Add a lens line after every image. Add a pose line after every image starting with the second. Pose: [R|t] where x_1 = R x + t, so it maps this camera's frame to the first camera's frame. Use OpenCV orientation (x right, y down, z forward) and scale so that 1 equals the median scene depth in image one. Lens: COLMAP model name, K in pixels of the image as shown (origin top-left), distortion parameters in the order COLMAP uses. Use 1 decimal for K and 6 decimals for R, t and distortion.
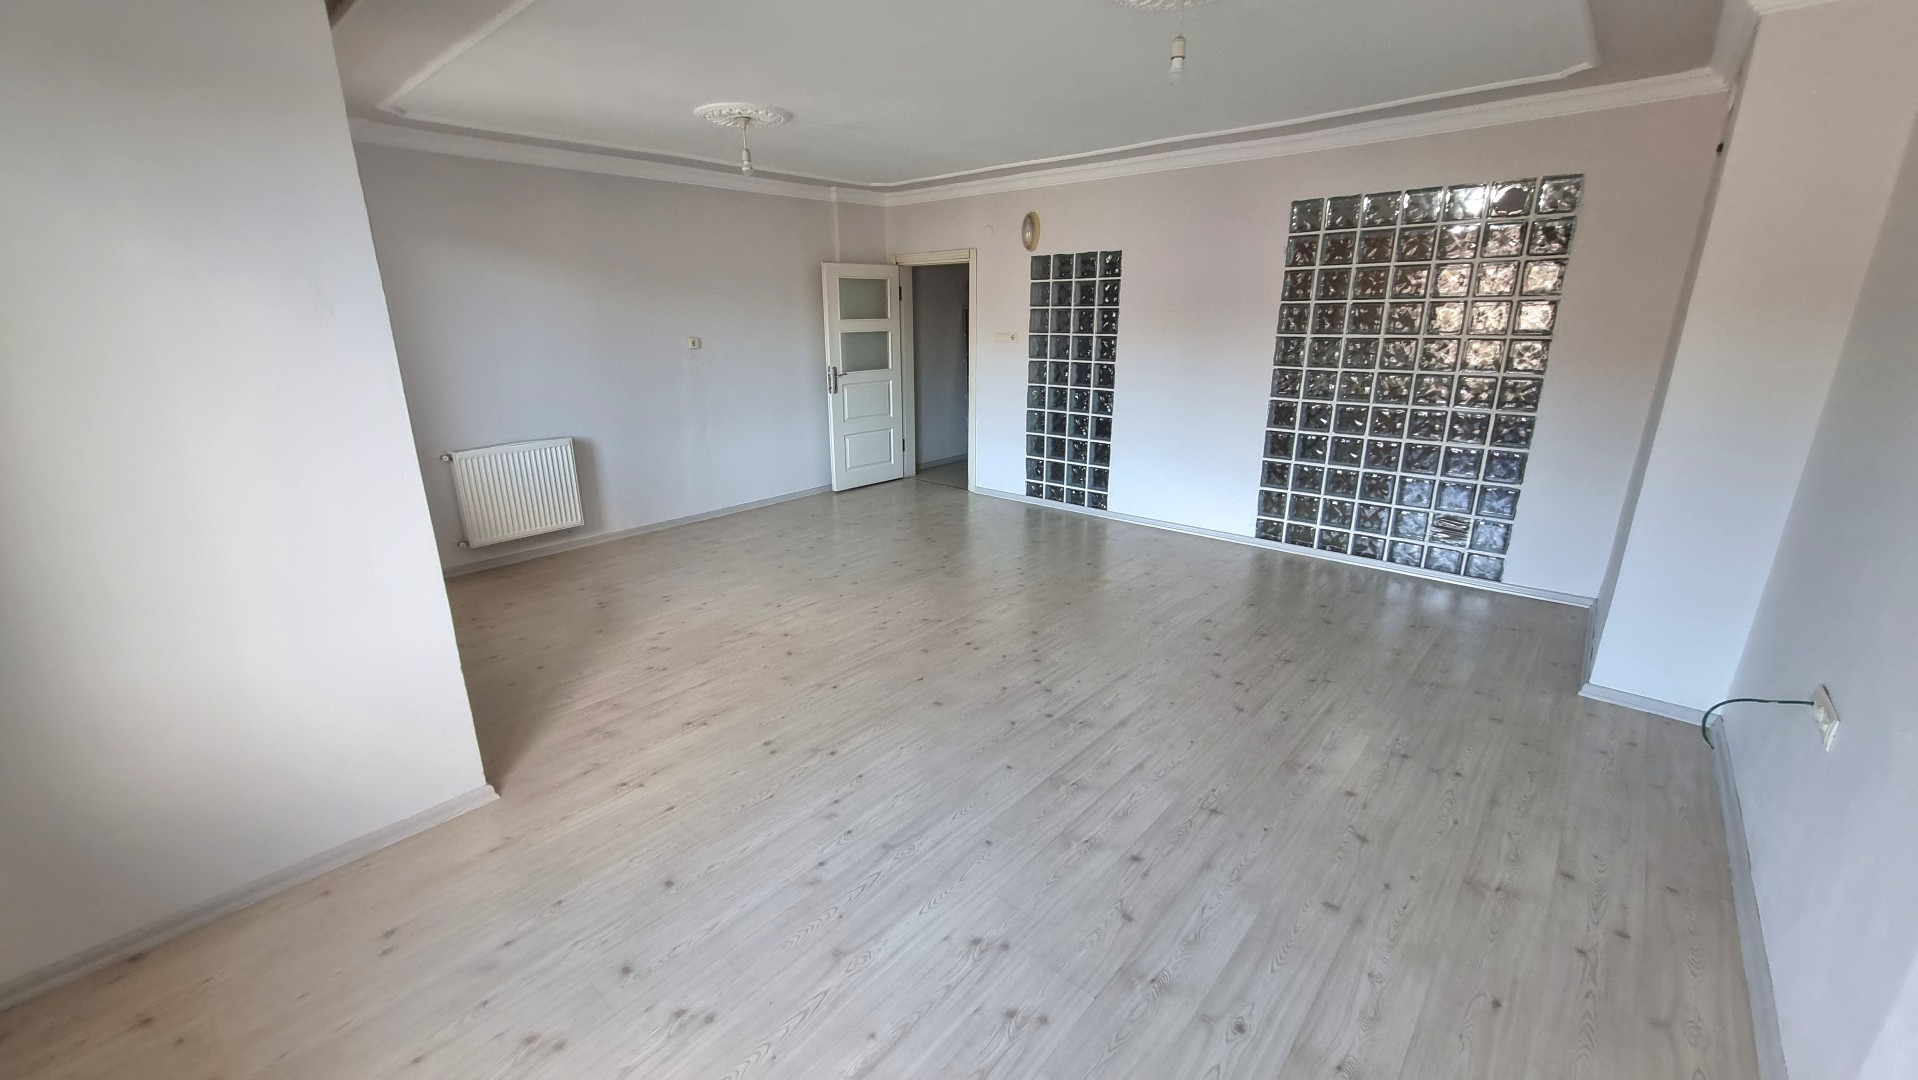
lens RADIAL K [[753.1, 0, 928.2], [0, 753.1, 533.3], [0, 0, 1]] dist [0.000455, -0.000307]
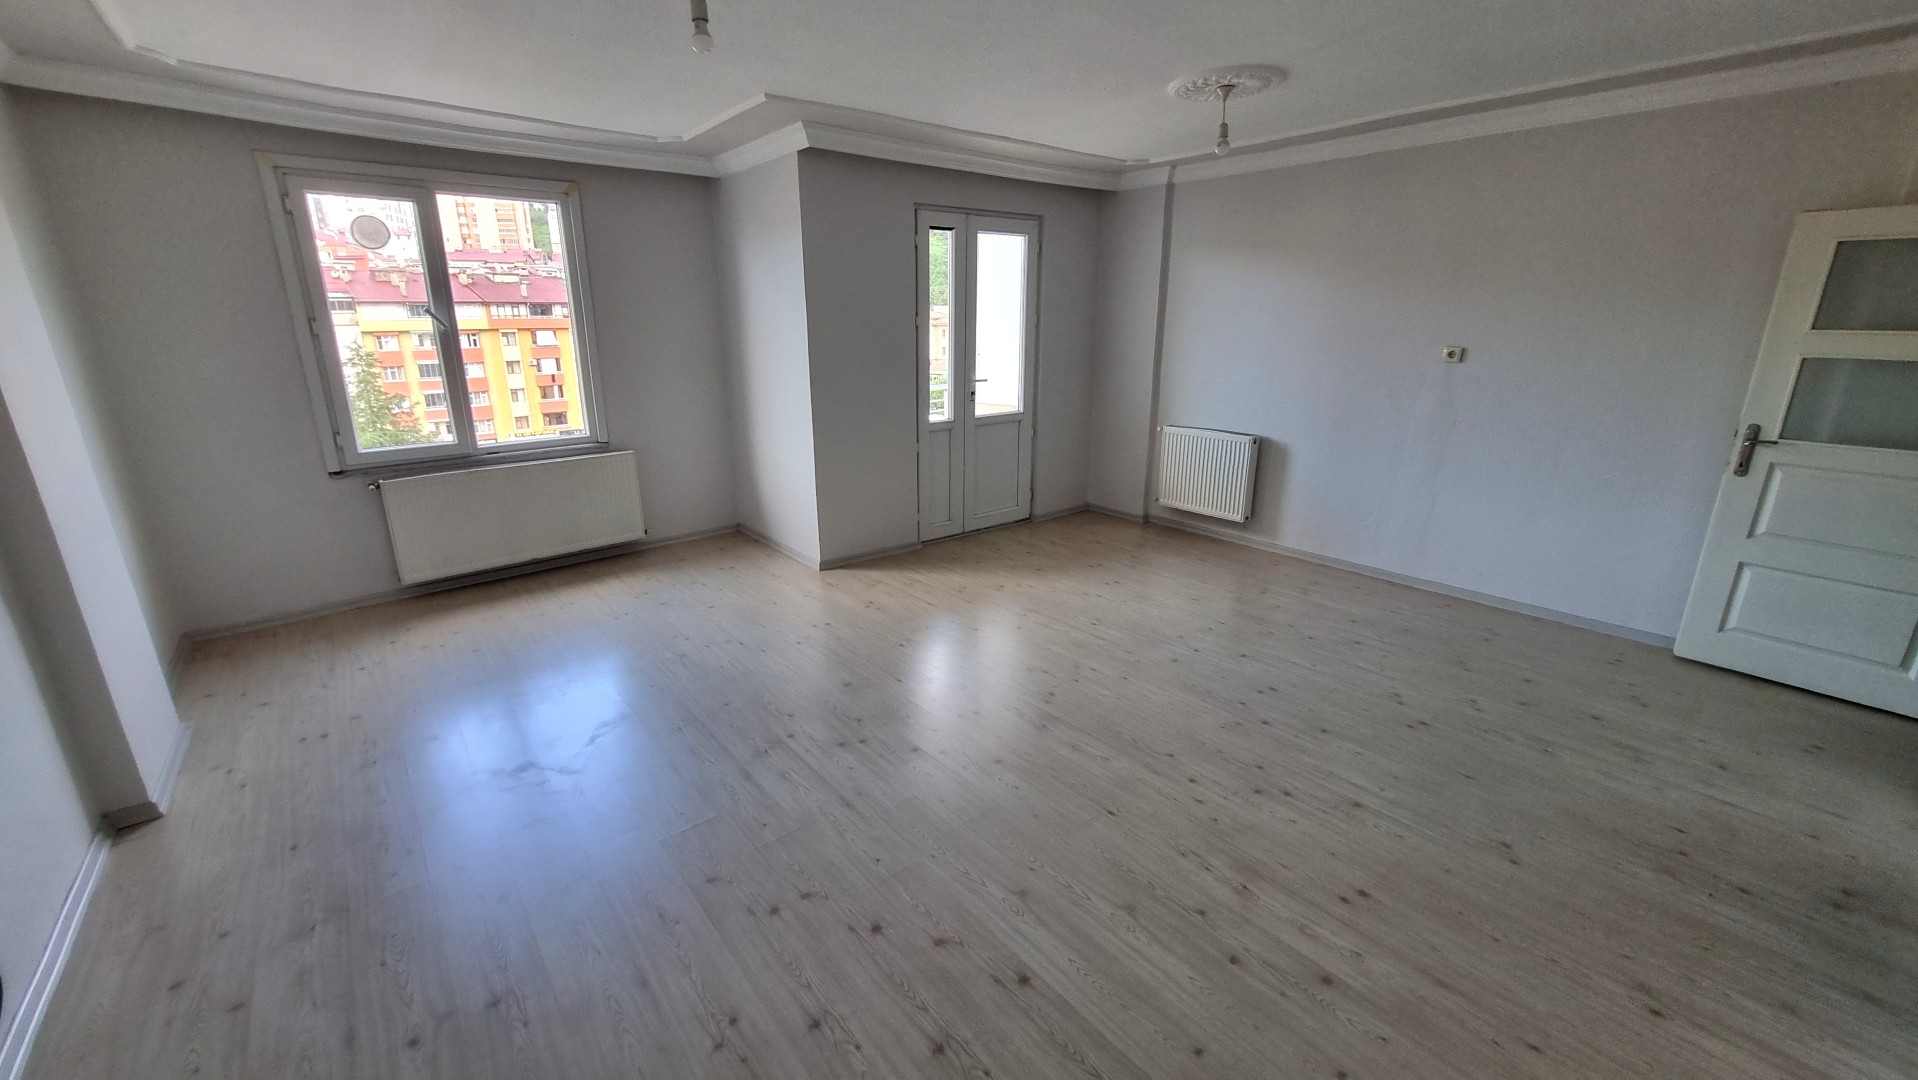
lens RADIAL K [[753.1, 0, 928.2], [0, 753.1, 533.3], [0, 0, 1]] dist [0.000455, -0.000307]
pose [[-0.162870, 0.285321, -0.944492, 0.685203], [-0.274902, 0.906244, 0.321172, -0.249100], [0.947577, 0.311952, -0.069165, 0.813893]]
